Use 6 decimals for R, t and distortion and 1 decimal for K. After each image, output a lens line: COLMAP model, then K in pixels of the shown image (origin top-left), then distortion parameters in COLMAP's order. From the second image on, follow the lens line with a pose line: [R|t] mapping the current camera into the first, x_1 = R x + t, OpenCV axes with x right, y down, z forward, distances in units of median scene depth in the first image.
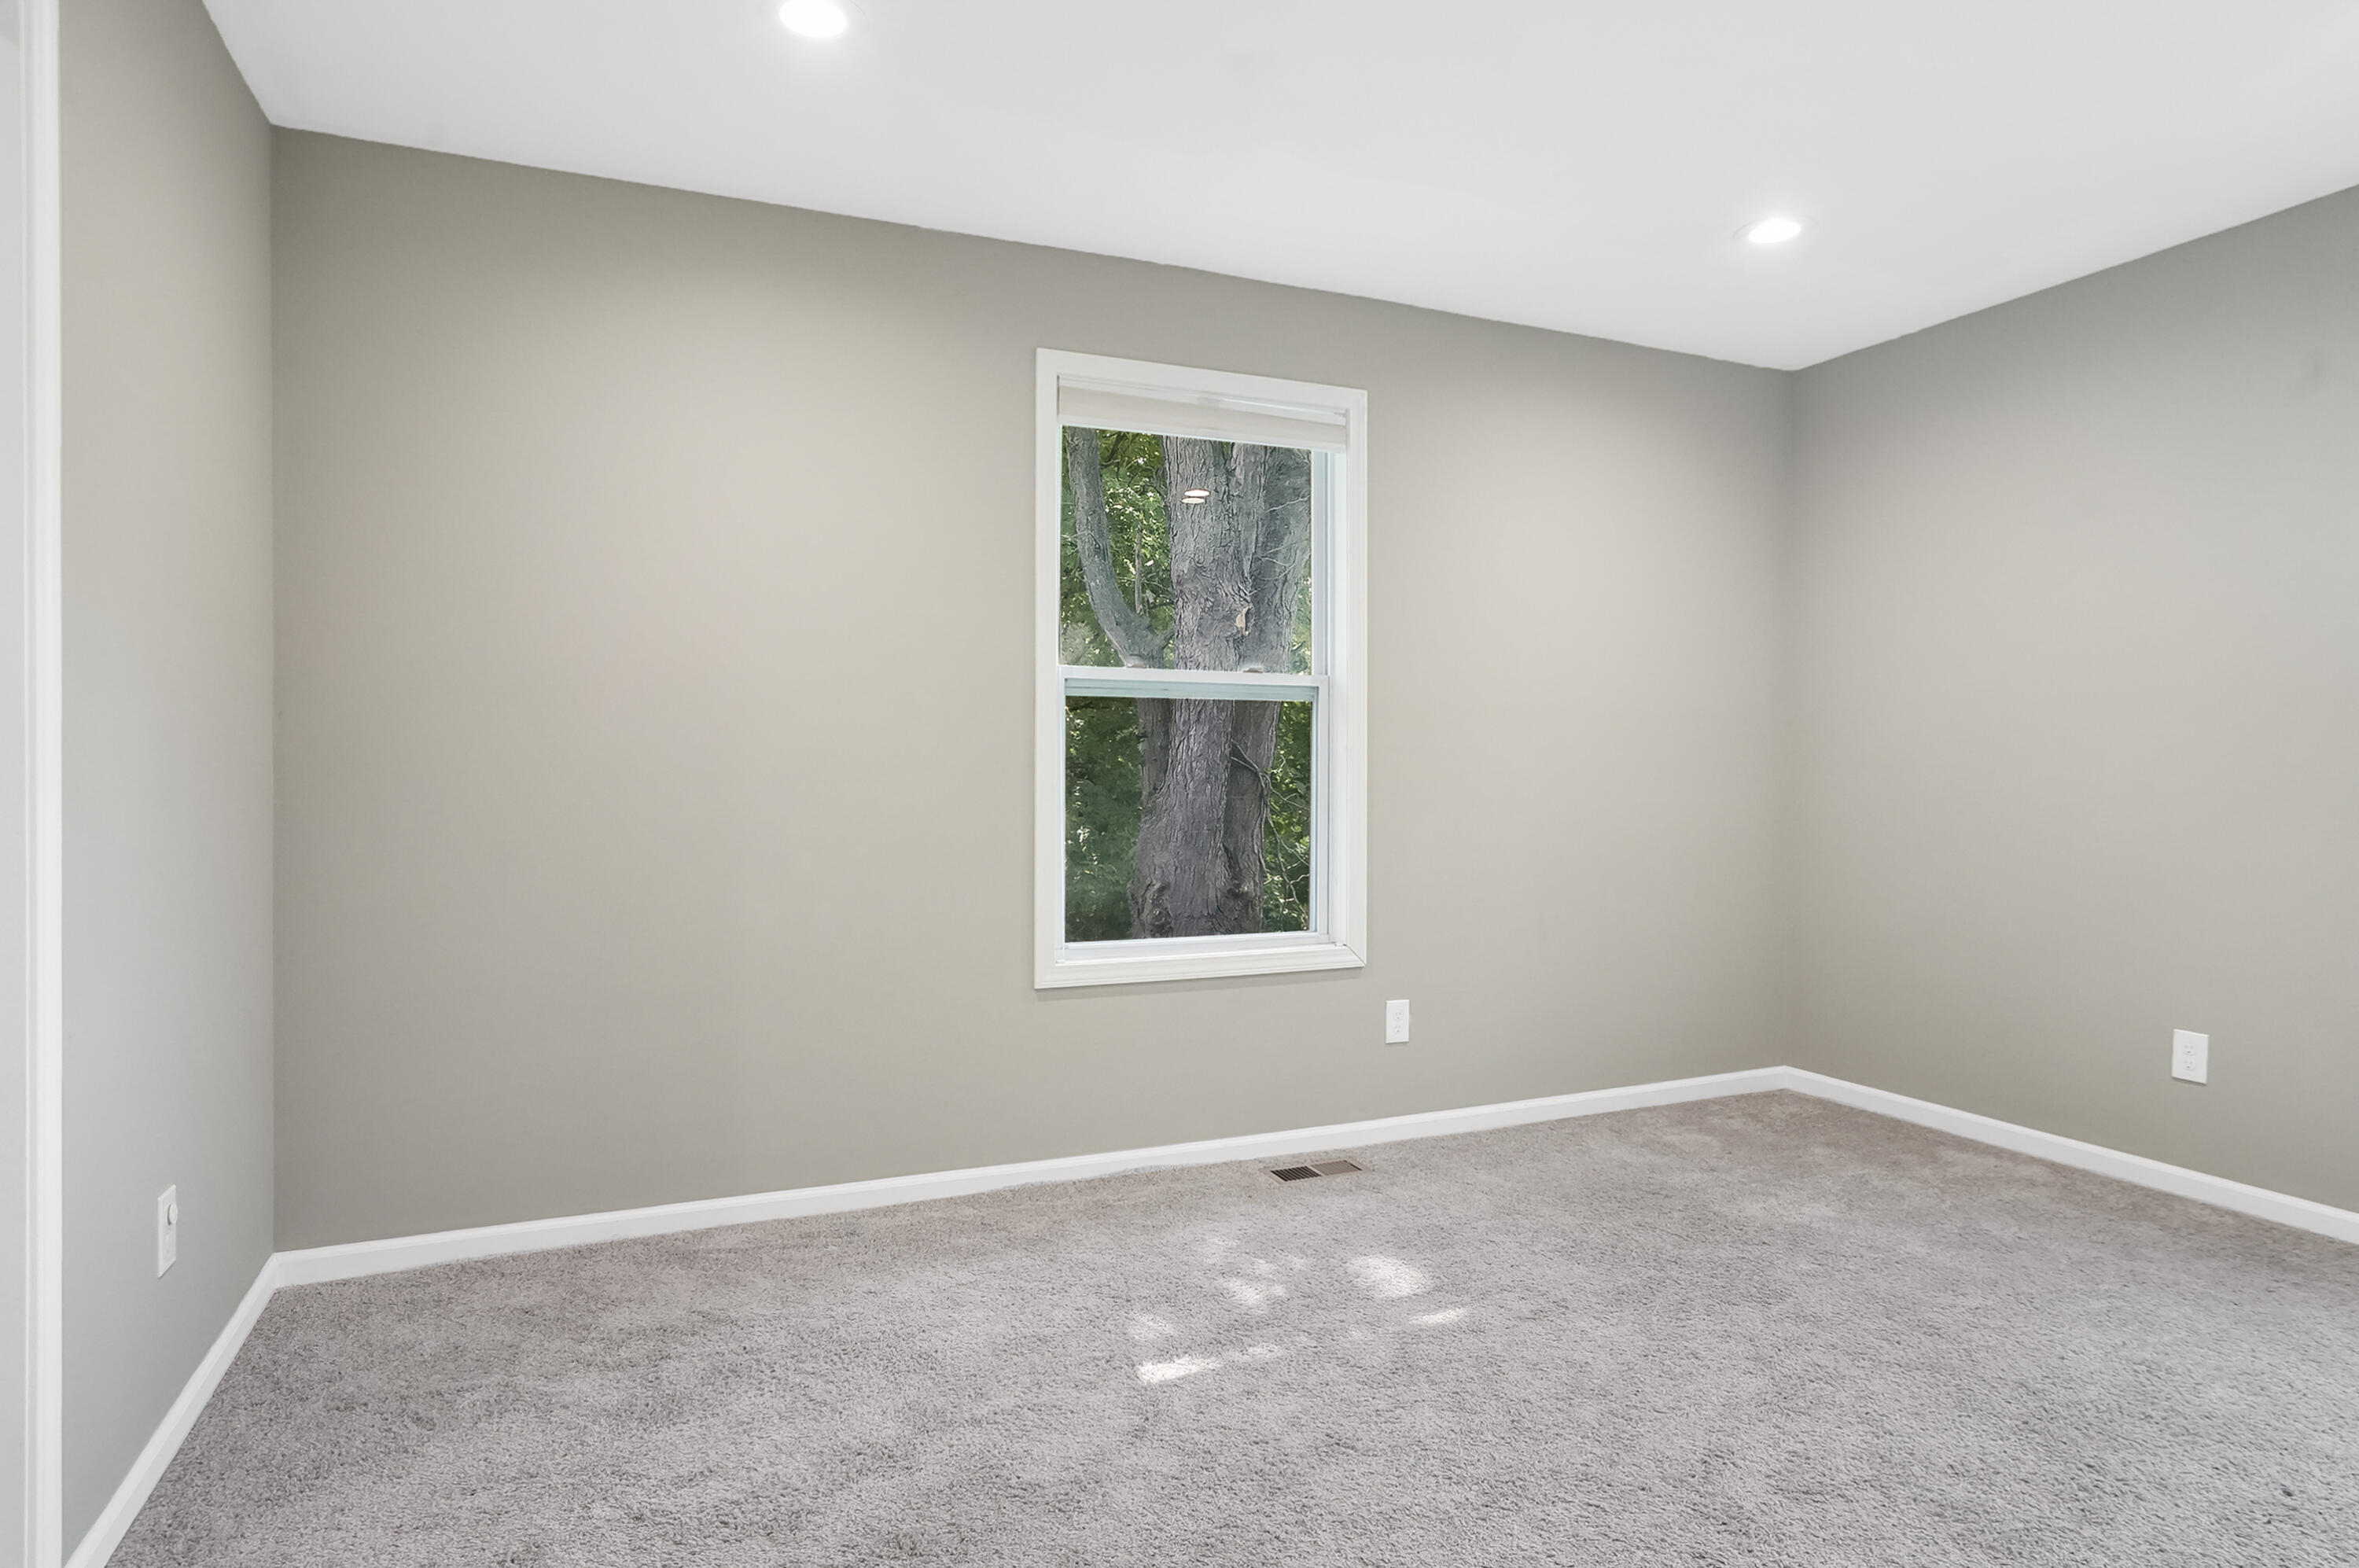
lens RADIAL K [[1302.2, 0, 1231.7], [0, 1302.2, 797.5], [0, 0, 1]] dist [-0.015384, 0.017497]
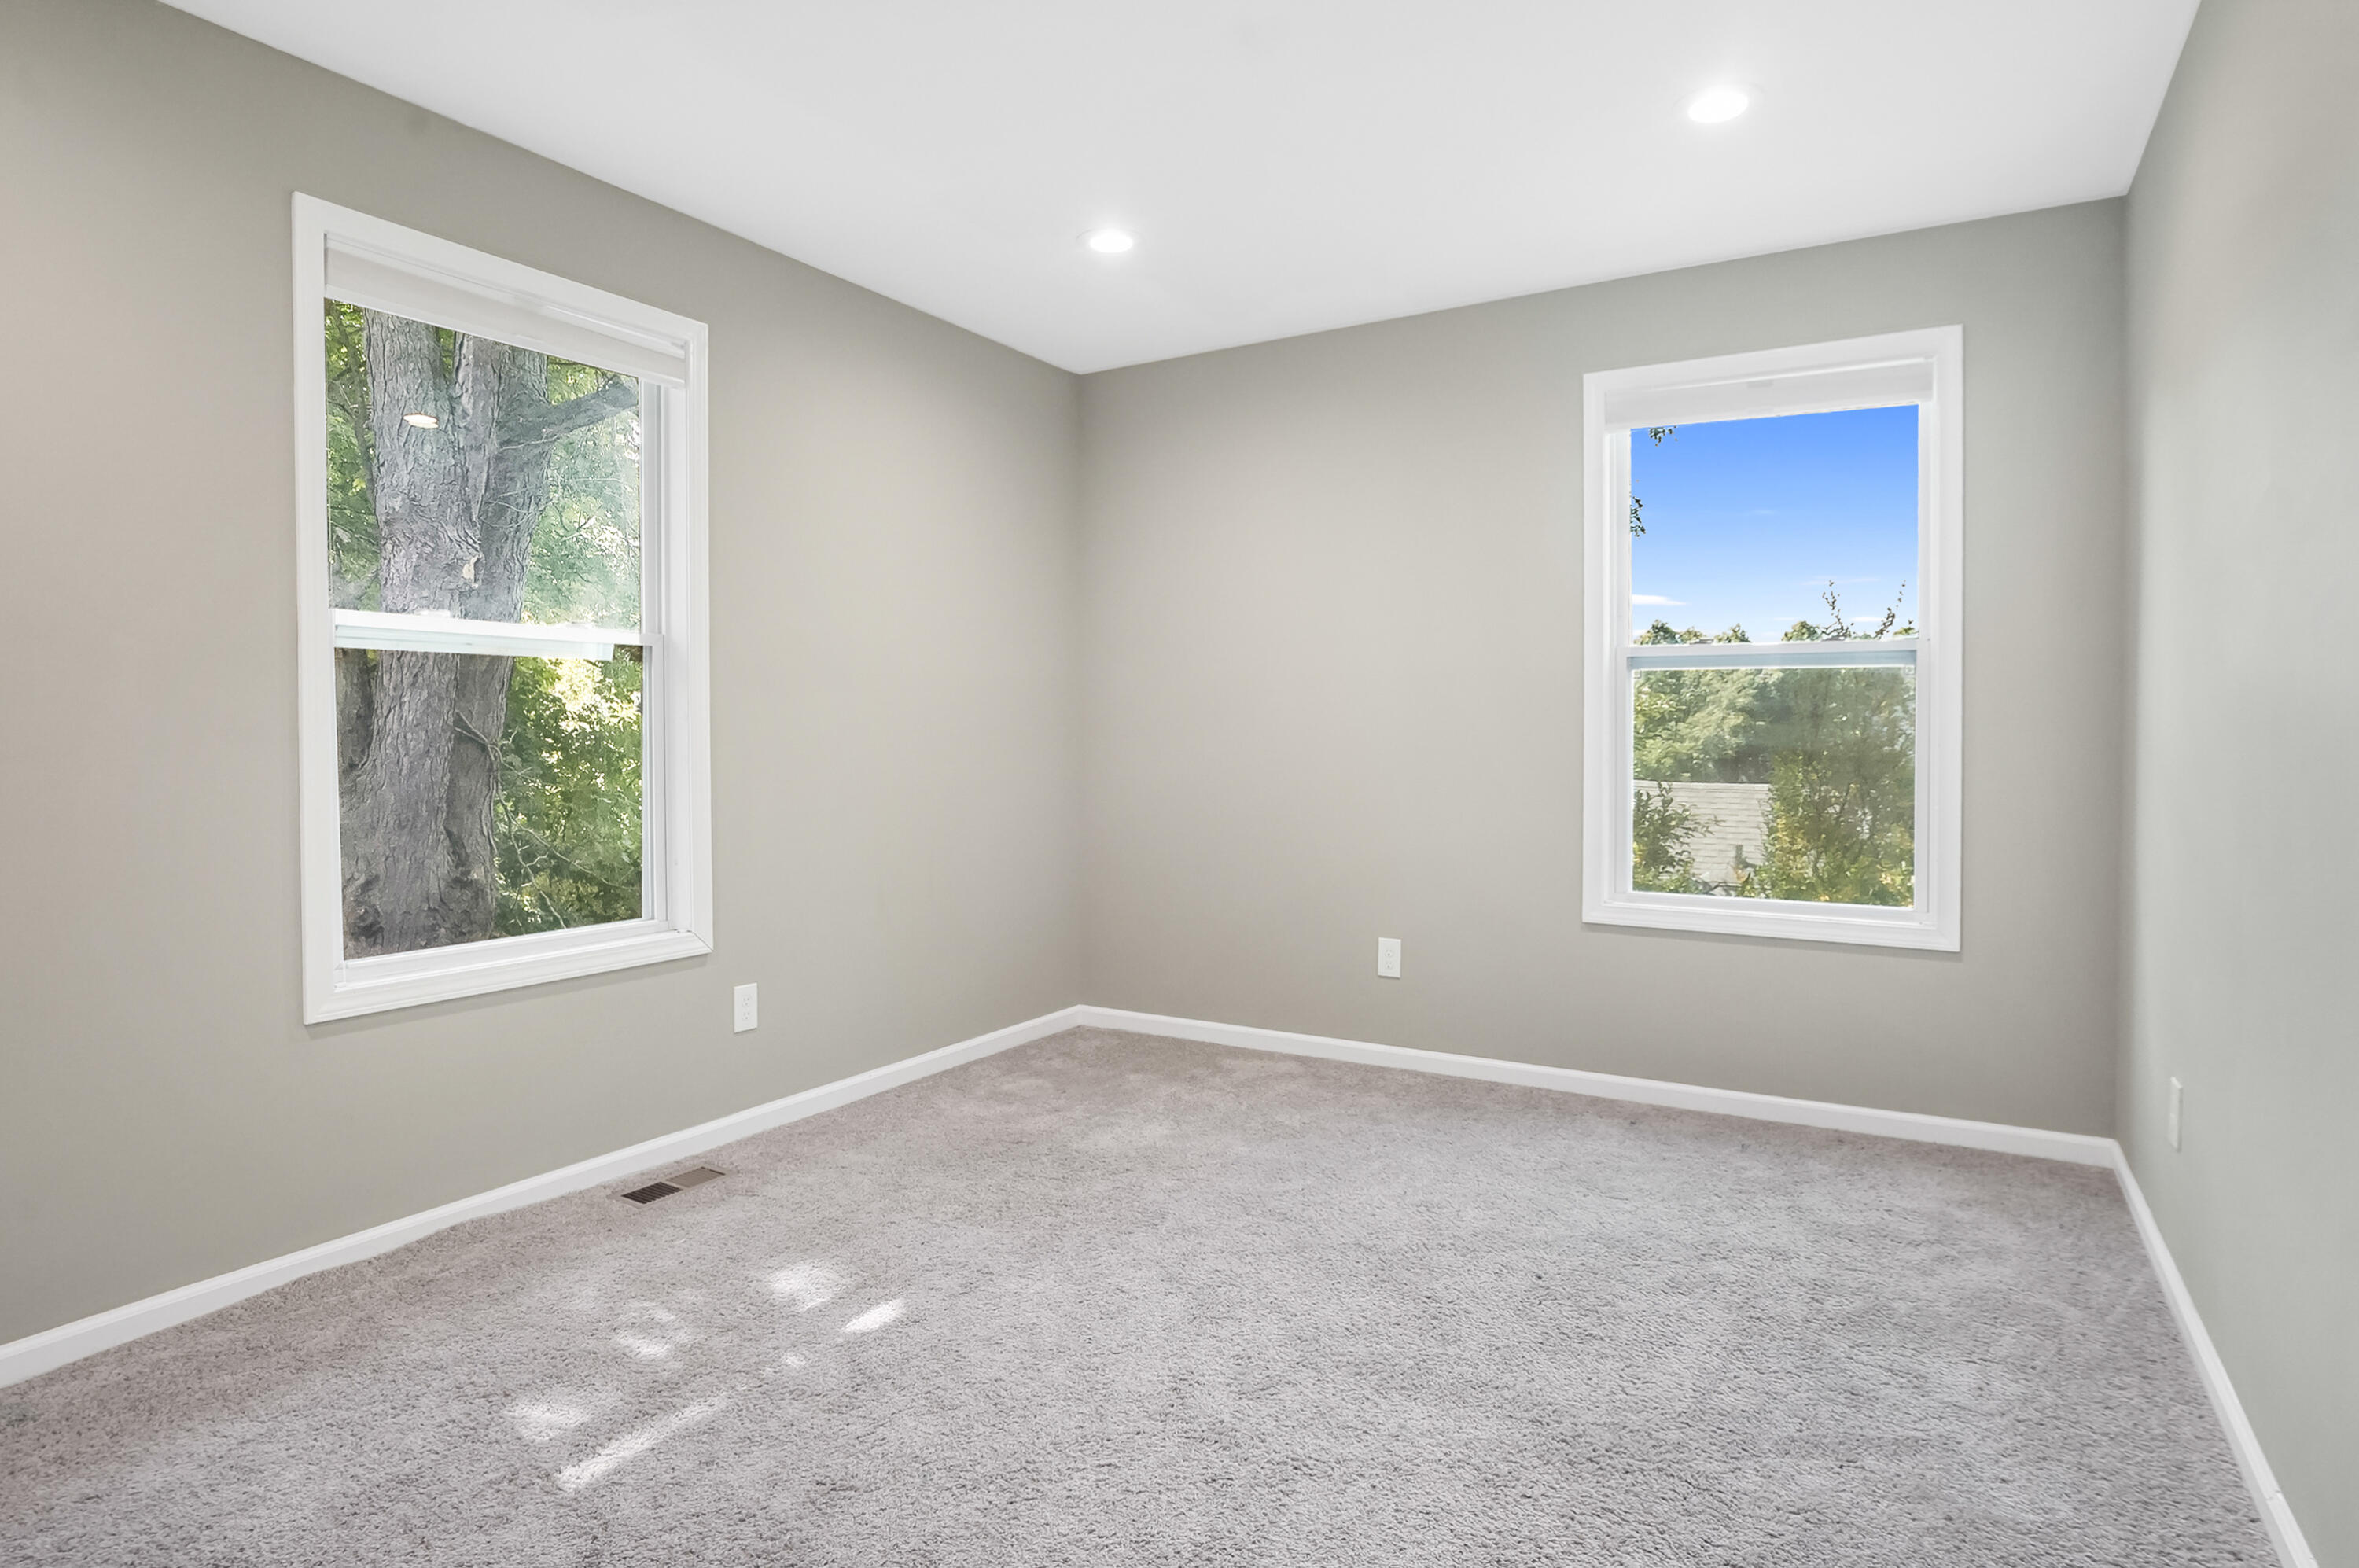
lens RADIAL K [[1235.0, 0, 1175.1], [0, 1235.0, 767.3], [0, 0, 1]] dist [-0.039719, 0.023116]
pose [[0.830067, -0.018135, 0.557368, -0.122854], [0.018057, 0.999821, 0.005639, 0.000142], [-0.557371, 0.005384, 0.830246, 0.114254]]
